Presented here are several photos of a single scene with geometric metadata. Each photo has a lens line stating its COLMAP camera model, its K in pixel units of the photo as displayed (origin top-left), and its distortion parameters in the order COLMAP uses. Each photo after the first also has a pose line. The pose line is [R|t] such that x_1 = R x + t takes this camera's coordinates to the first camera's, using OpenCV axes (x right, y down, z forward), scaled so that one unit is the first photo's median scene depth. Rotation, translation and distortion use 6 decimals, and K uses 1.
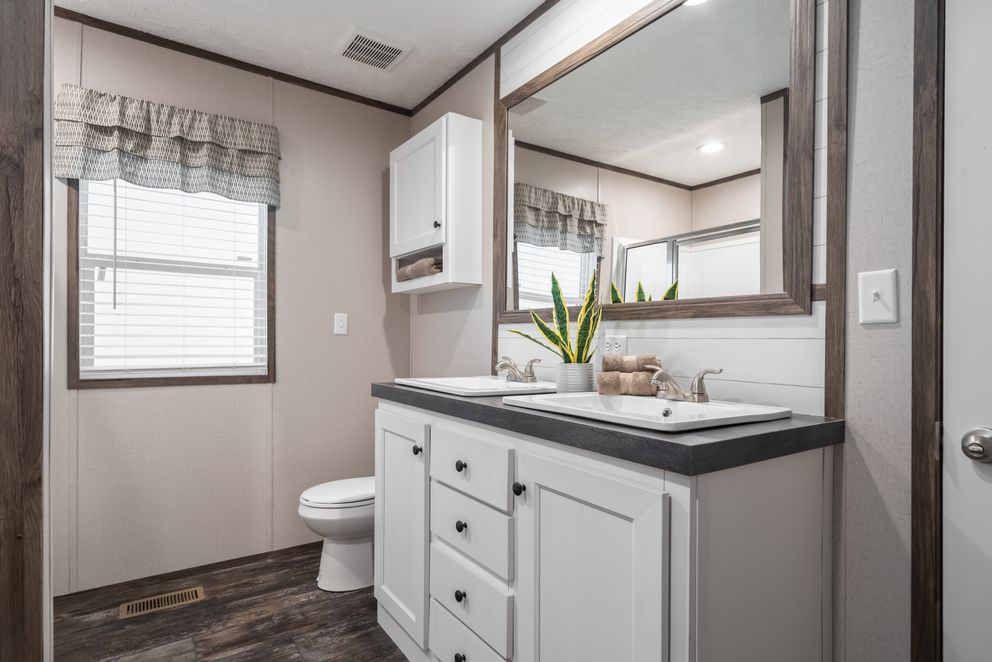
lens RADIAL K [[527.3, 0, 496.0], [0, 527.3, 331.0], [0, 0, 1]] dist [0.031801, 0.000186]
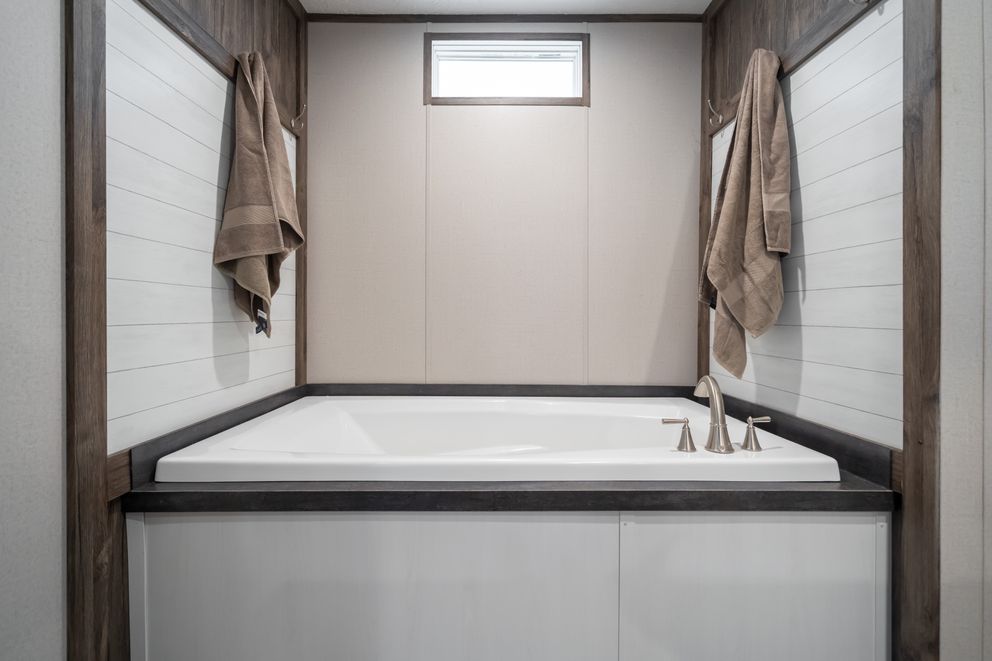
lens RADIAL K [[416.8, 0, 497.3], [0, 416.8, 300.8], [0, 0, 1]] dist [-0.022779, 0.006241]
pose [[-0.562826, -0.042569, -0.825479, 0.153660], [-0.001992, 0.998740, -0.050146, 0.058021], [0.826573, -0.026579, -0.562201, 0.342967]]
